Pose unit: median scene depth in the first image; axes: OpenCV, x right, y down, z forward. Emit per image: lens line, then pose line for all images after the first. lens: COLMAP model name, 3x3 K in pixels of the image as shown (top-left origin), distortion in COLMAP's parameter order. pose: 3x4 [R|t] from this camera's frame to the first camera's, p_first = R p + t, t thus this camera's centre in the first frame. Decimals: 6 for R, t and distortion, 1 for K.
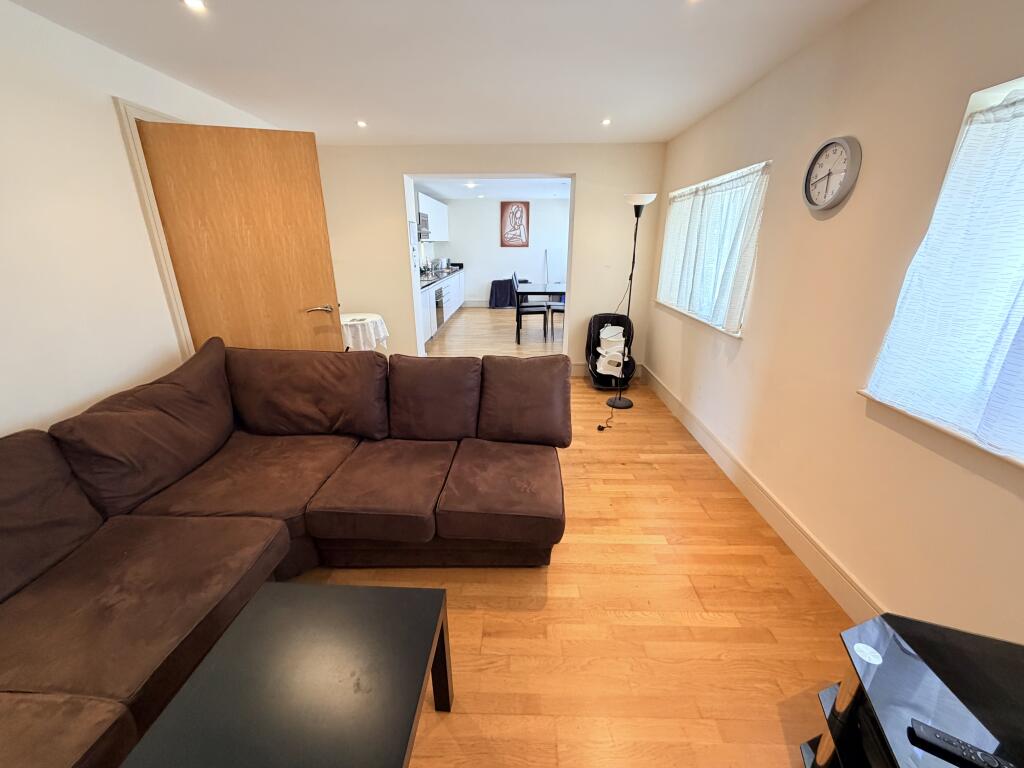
lens RADIAL K [[409.4, 0, 511.2], [0, 409.4, 388.0], [0, 0, 1]] dist [0.001249, -0.000625]
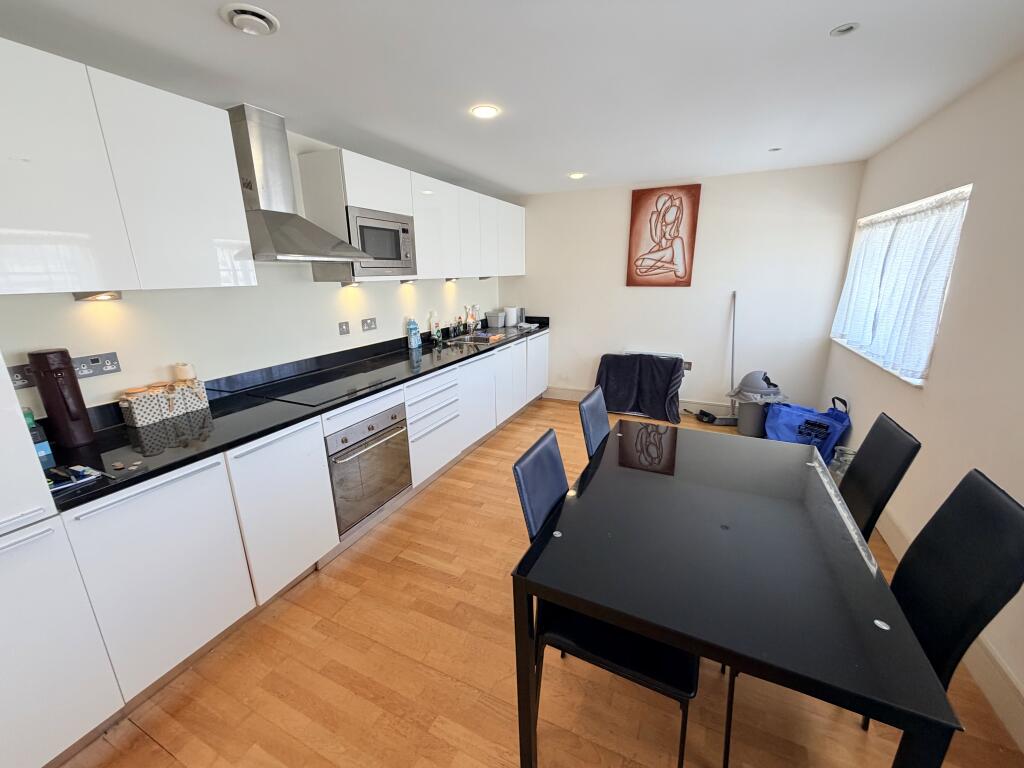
lens RADIAL K [[409.4, 0, 509.8], [0, 409.4, 382.8], [0, 0, 1]] dist [0.001249, -0.000625]
pose [[0.915272, 0.091227, -0.392371, 0.048013], [-0.120610, 0.991397, -0.050841, -0.198580], [0.384358, 0.093857, 0.918401, 0.538258]]
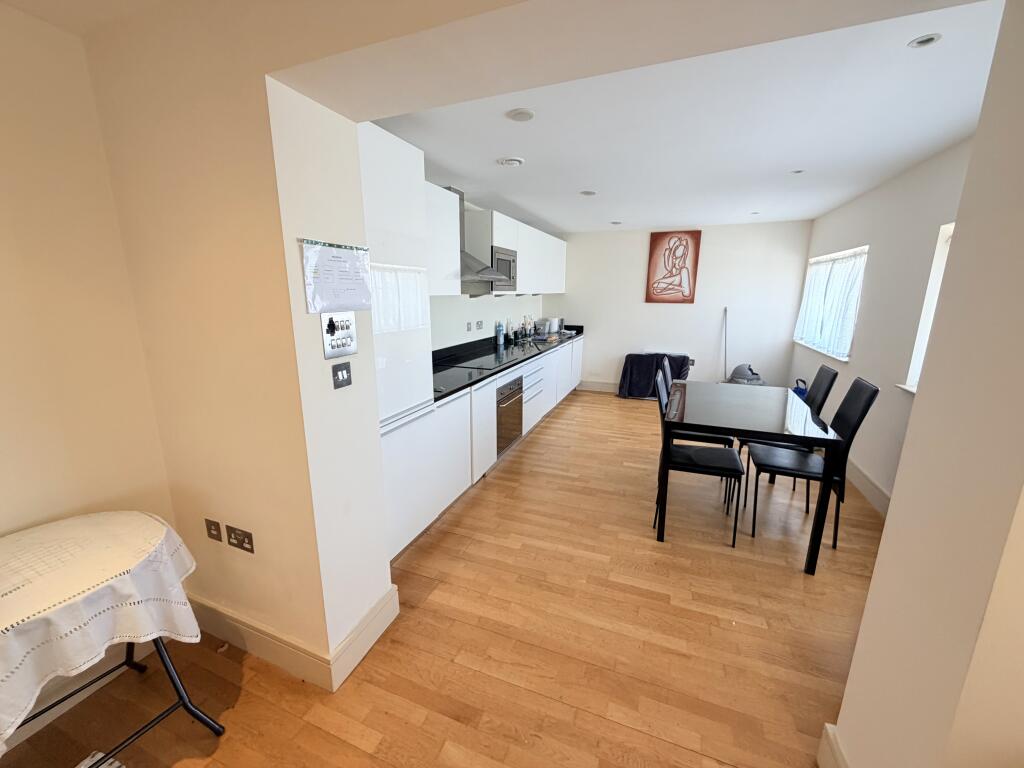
lens RADIAL K [[409.4, 0, 511.8], [0, 409.4, 382.9], [0, 0, 1]] dist [0.001249, -0.000625]
pose [[0.938356, 0.076719, -0.337050, 0.003336], [-0.118001, 0.987581, -0.103726, -0.137342], [0.324907, 0.137104, 0.935755, 0.373357]]
